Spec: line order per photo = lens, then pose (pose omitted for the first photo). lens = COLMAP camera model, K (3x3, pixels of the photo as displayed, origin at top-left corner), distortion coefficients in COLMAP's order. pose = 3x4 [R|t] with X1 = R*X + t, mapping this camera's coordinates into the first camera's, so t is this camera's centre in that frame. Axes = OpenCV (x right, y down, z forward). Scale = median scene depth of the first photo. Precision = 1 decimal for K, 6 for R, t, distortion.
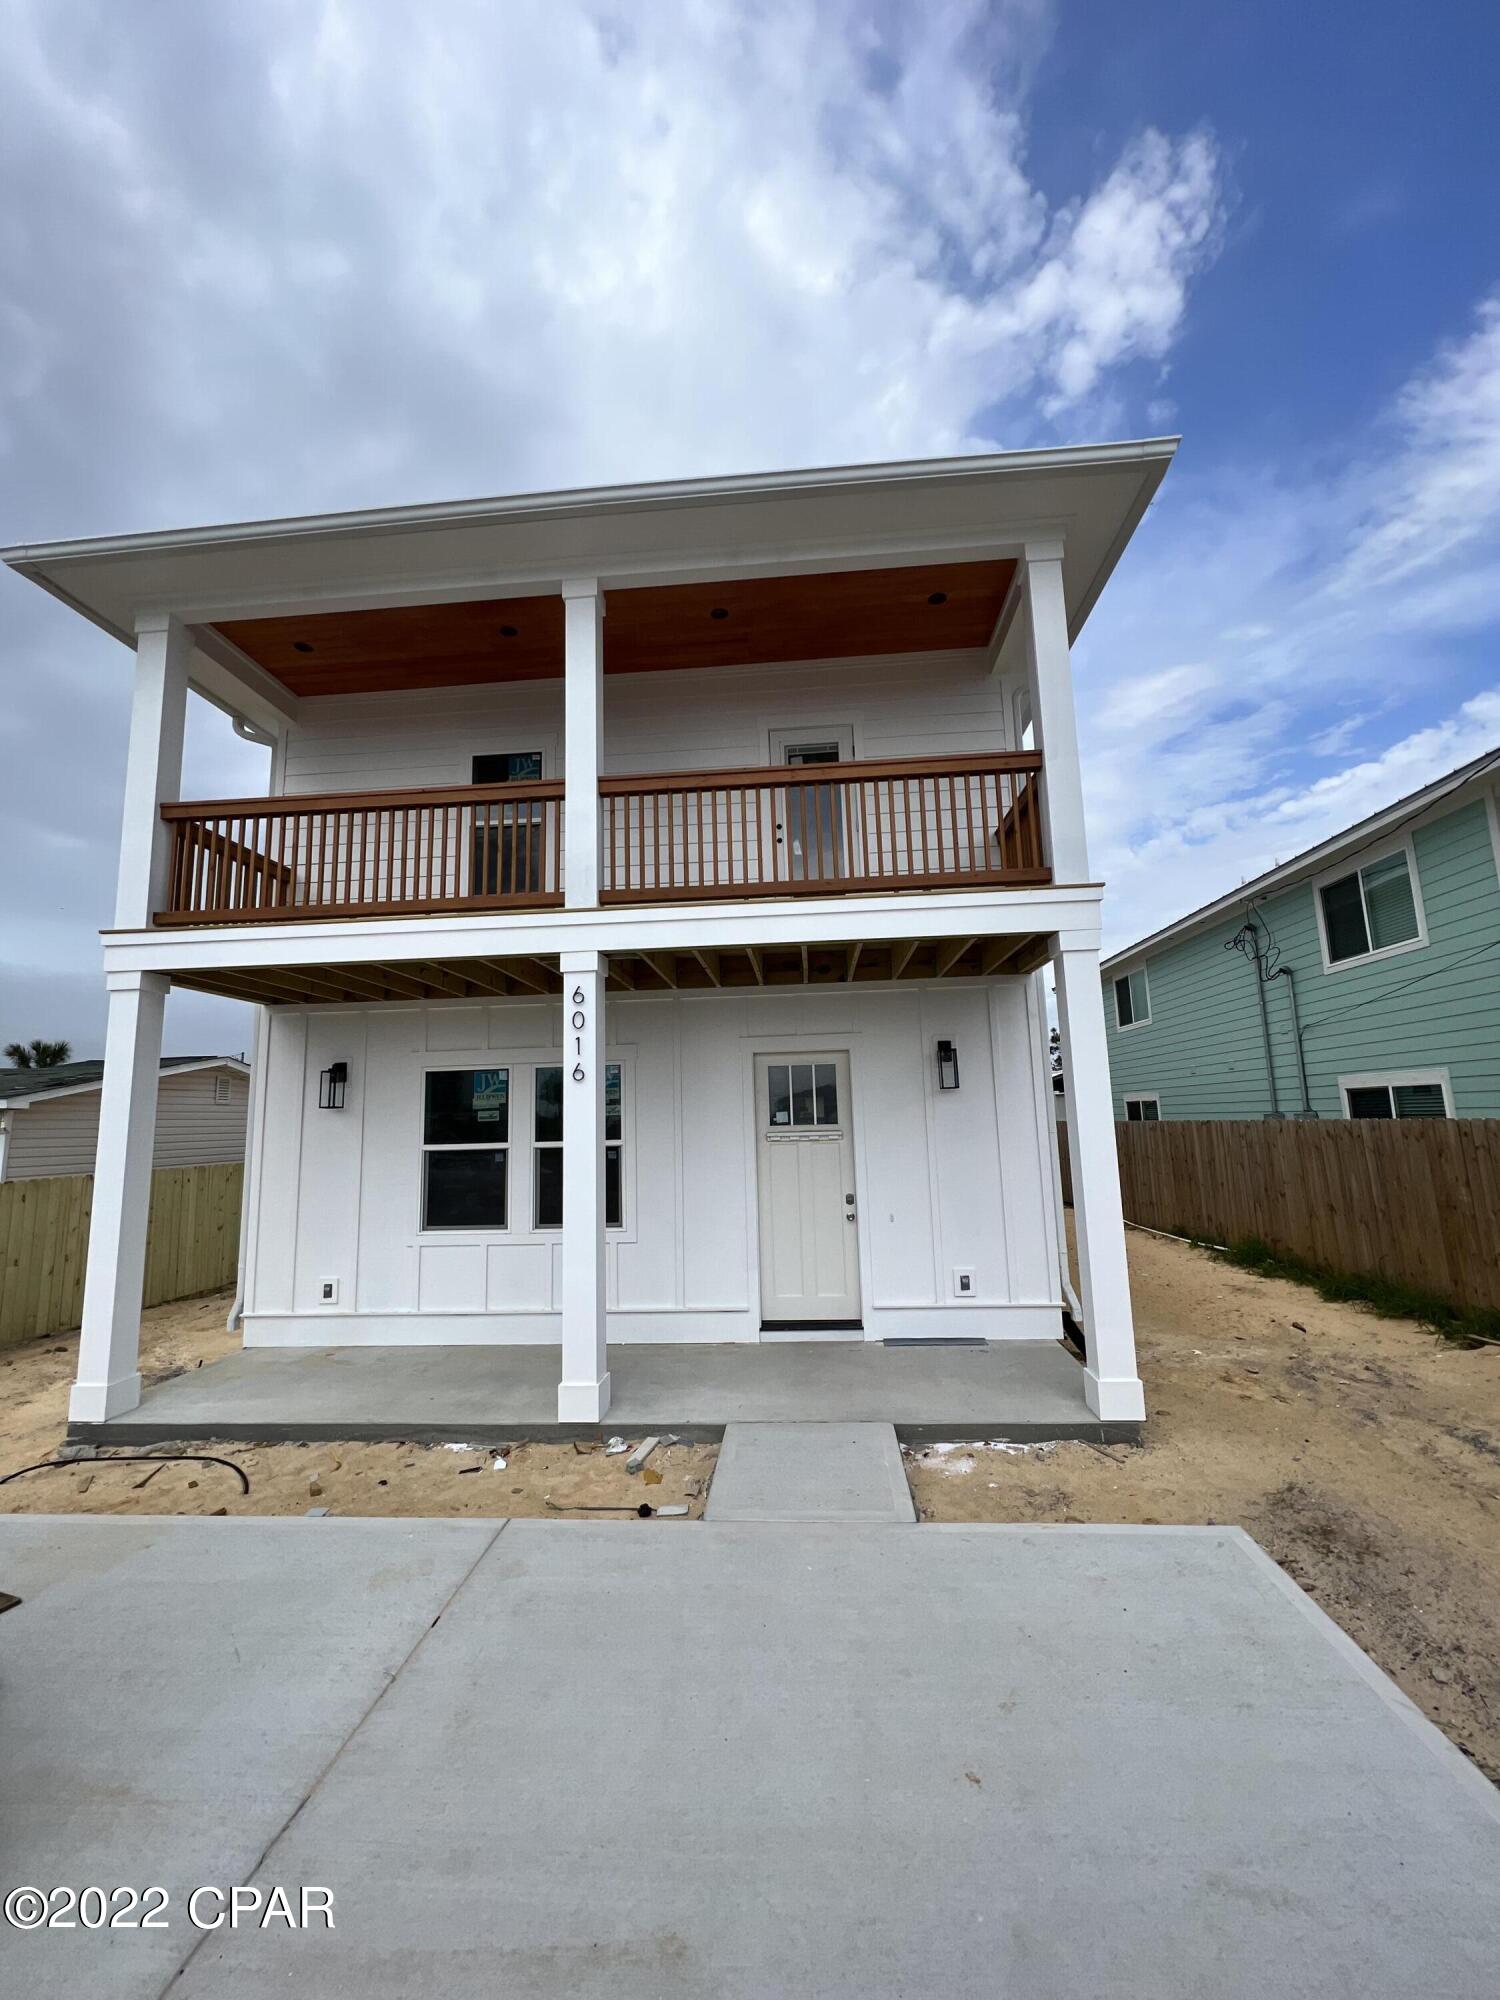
lens RADIAL K [[800.4, 0, 748.6], [0, 800.4, 1003.2], [0, 0, 1]] dist [0.001123, 0.000023]
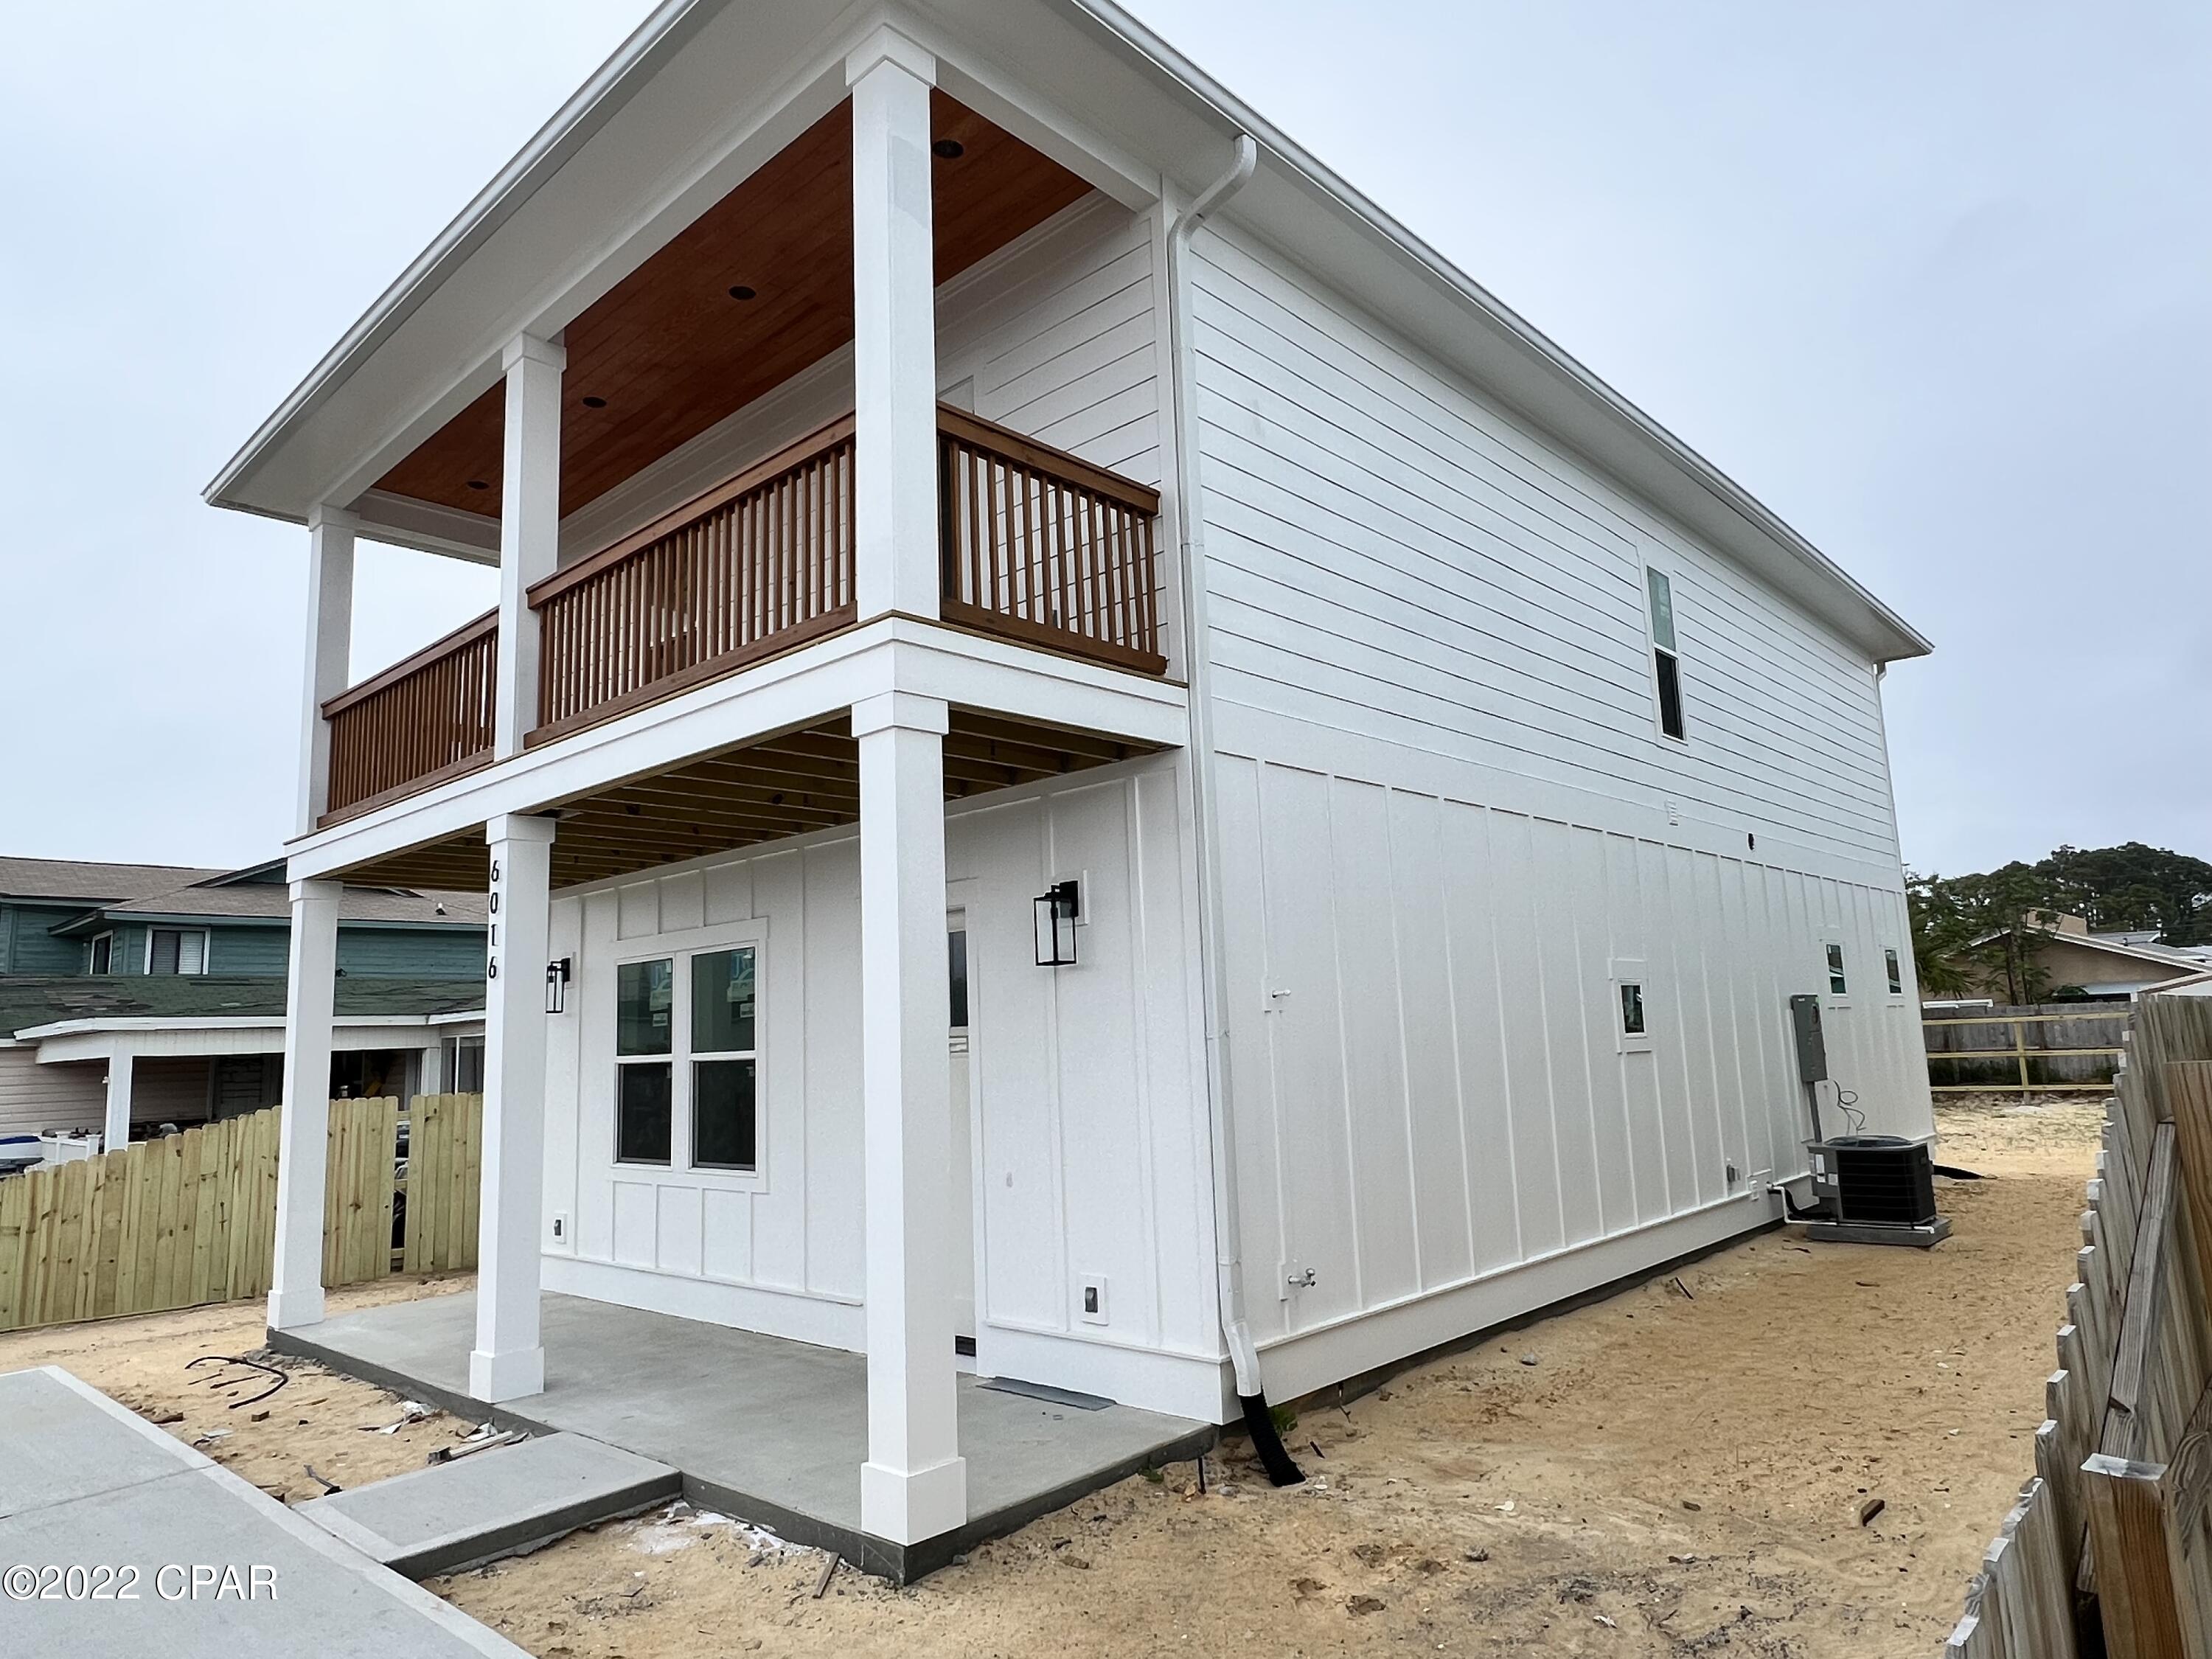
lens RADIAL K [[1358.1, 0, 1103.6], [0, 1358.1, 824.7], [0, 0, 1]] dist [-0.005759, -0.000502]
pose [[0.781072, -0.100955, -0.616226, 0.941384], [0.108939, 0.993741, -0.024721, 0.036131], [0.614864, -0.047822, 0.787182, 0.262077]]
